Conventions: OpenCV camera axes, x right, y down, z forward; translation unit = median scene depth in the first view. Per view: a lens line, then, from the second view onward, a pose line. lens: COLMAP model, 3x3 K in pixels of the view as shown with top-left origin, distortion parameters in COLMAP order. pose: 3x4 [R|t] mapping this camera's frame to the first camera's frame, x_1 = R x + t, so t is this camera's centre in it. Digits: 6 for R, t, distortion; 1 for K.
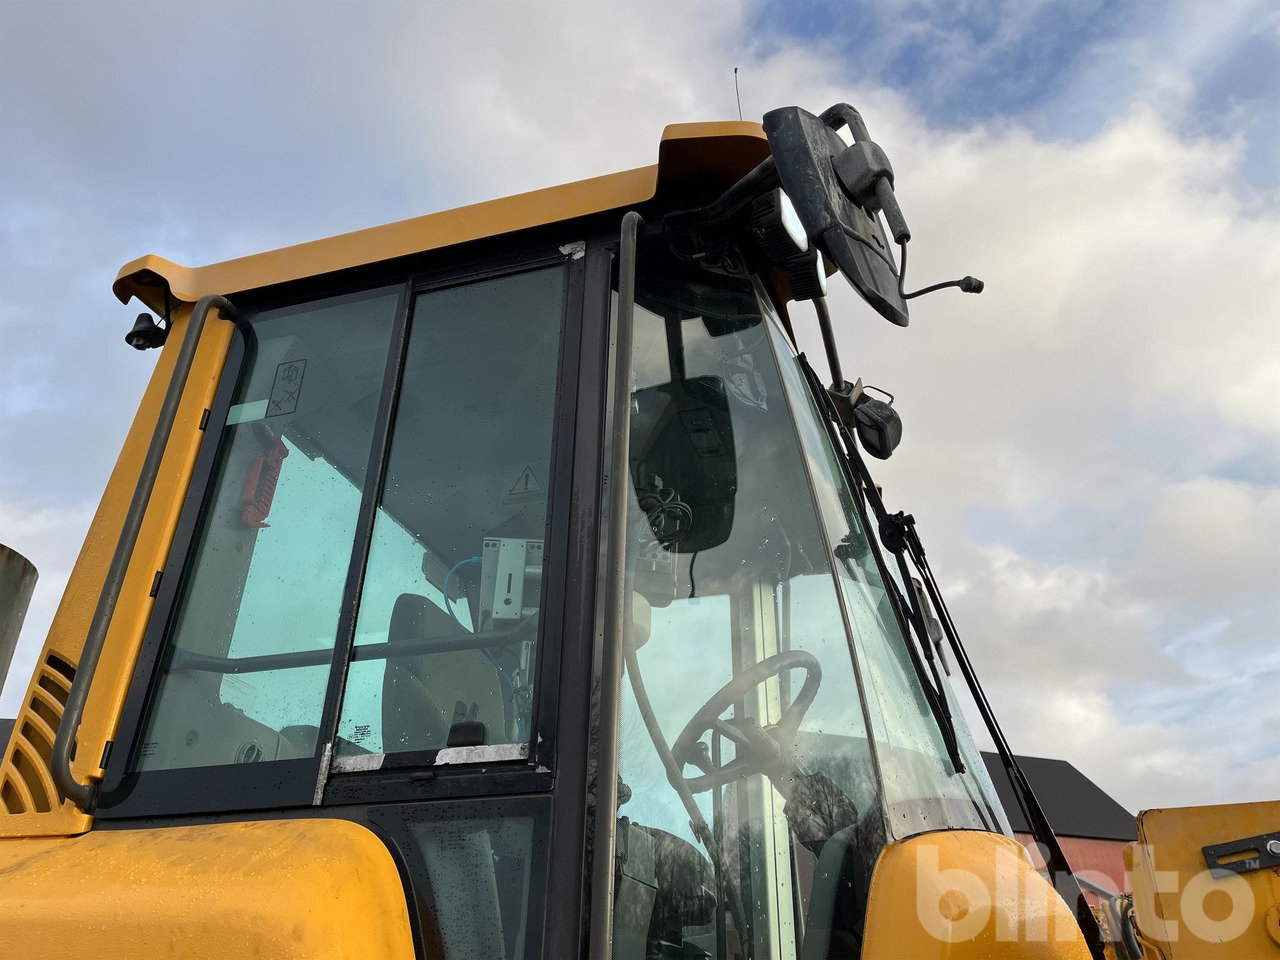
lens RADIAL K [[969.4, 0, 653.2], [0, 969.4, 472.2], [0, 0, 1]] dist [0.064183, -0.094631]
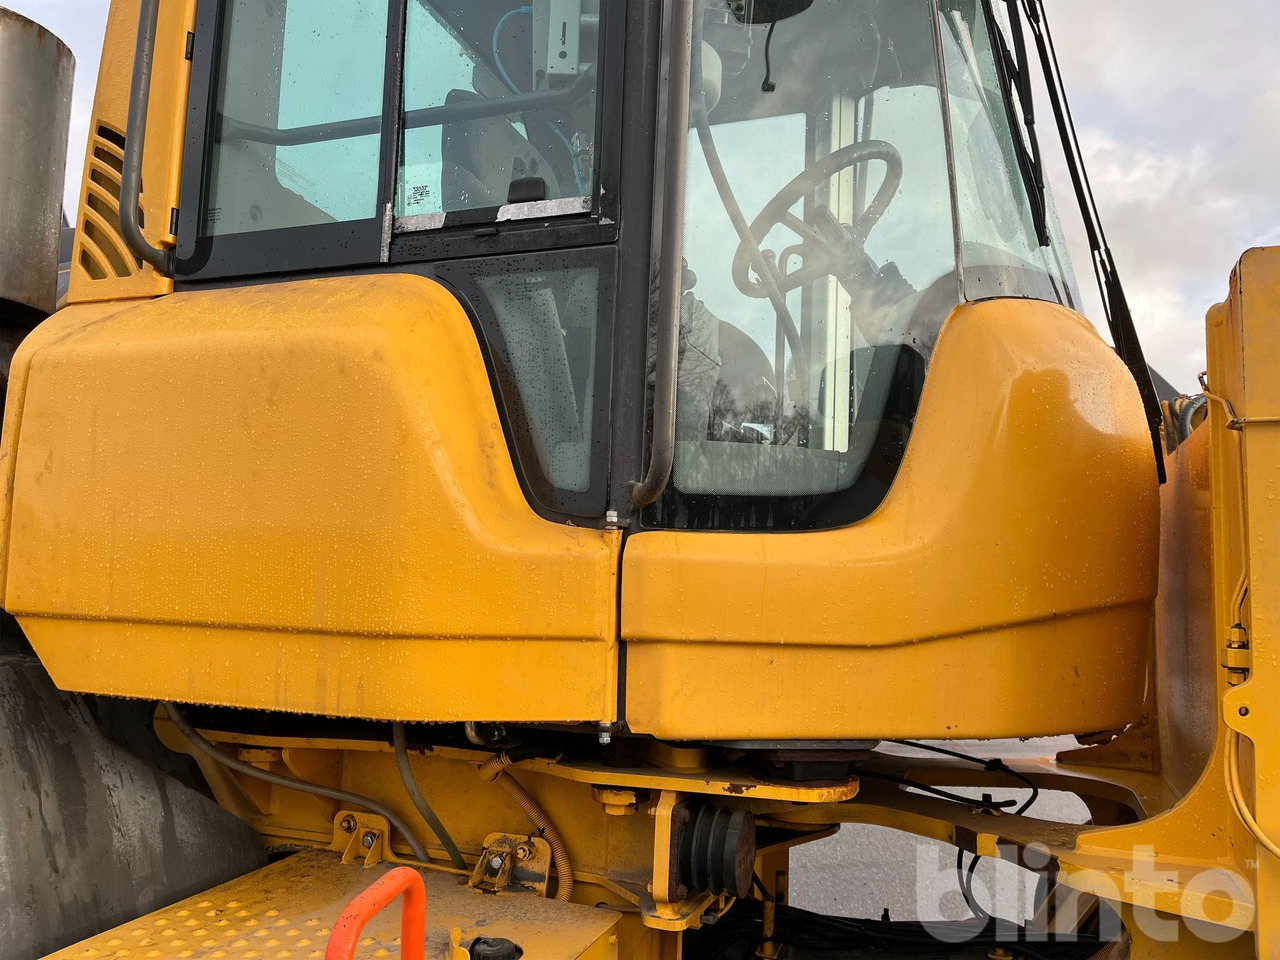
lens RADIAL K [[969.4, 0, 642.0], [0, 969.4, 491.7], [0, 0, 1]] dist [0.064183, -0.094631]
pose [[0.997215, 0.021932, -0.071282, -0.002307], [0.010037, 0.907624, 0.419664, 0.124329], [0.073901, -0.419211, 0.904876, 0.010888]]
